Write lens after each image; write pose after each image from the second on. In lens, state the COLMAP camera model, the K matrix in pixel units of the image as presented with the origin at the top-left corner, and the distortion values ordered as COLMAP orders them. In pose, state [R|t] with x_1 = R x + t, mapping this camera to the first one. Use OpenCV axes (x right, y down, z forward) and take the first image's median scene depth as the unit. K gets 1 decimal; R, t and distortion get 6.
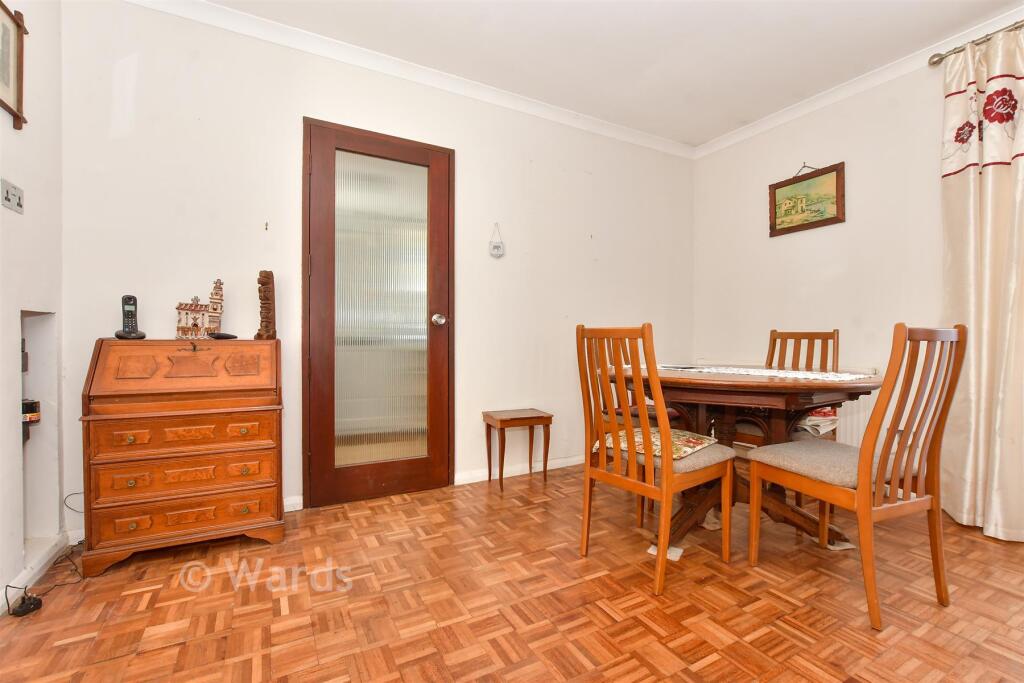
lens RADIAL K [[445.9, 0, 510.1], [0, 445.9, 340.9], [0, 0, 1]] dist [-0.014095, -0.000040]
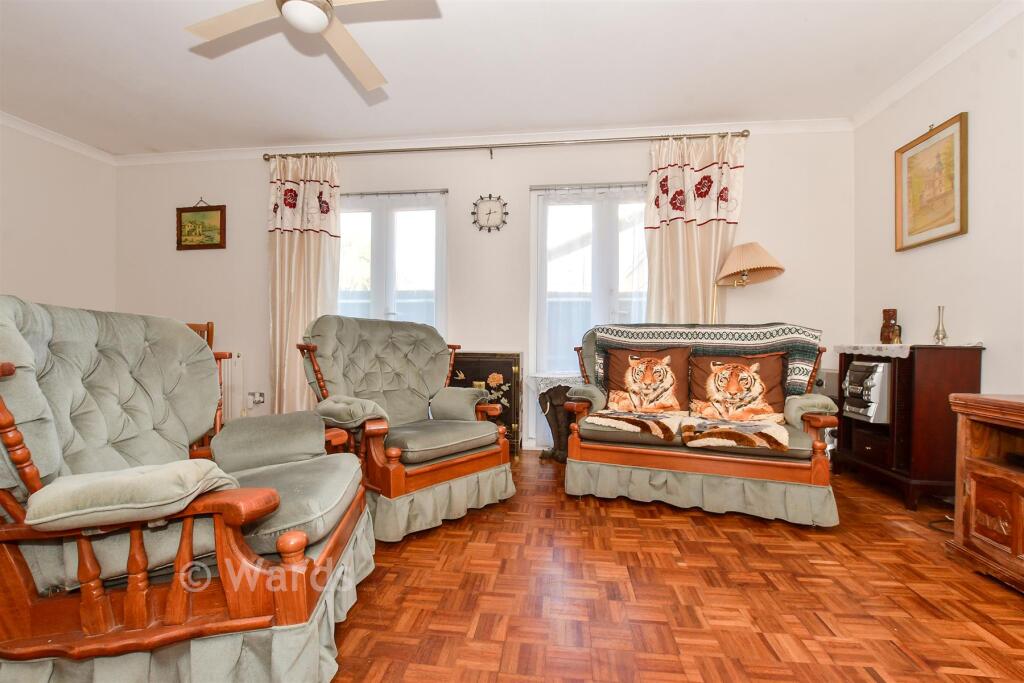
lens RADIAL K [[445.9, 0, 510.9], [0, 445.9, 336.3], [0, 0, 1]] dist [-0.014095, -0.000040]
pose [[0.592367, -0.005238, 0.805651, 0.160587], [0.001149, 0.999983, 0.005657, 0.001673], [-0.805667, -0.002425, 0.592363, -0.553850]]
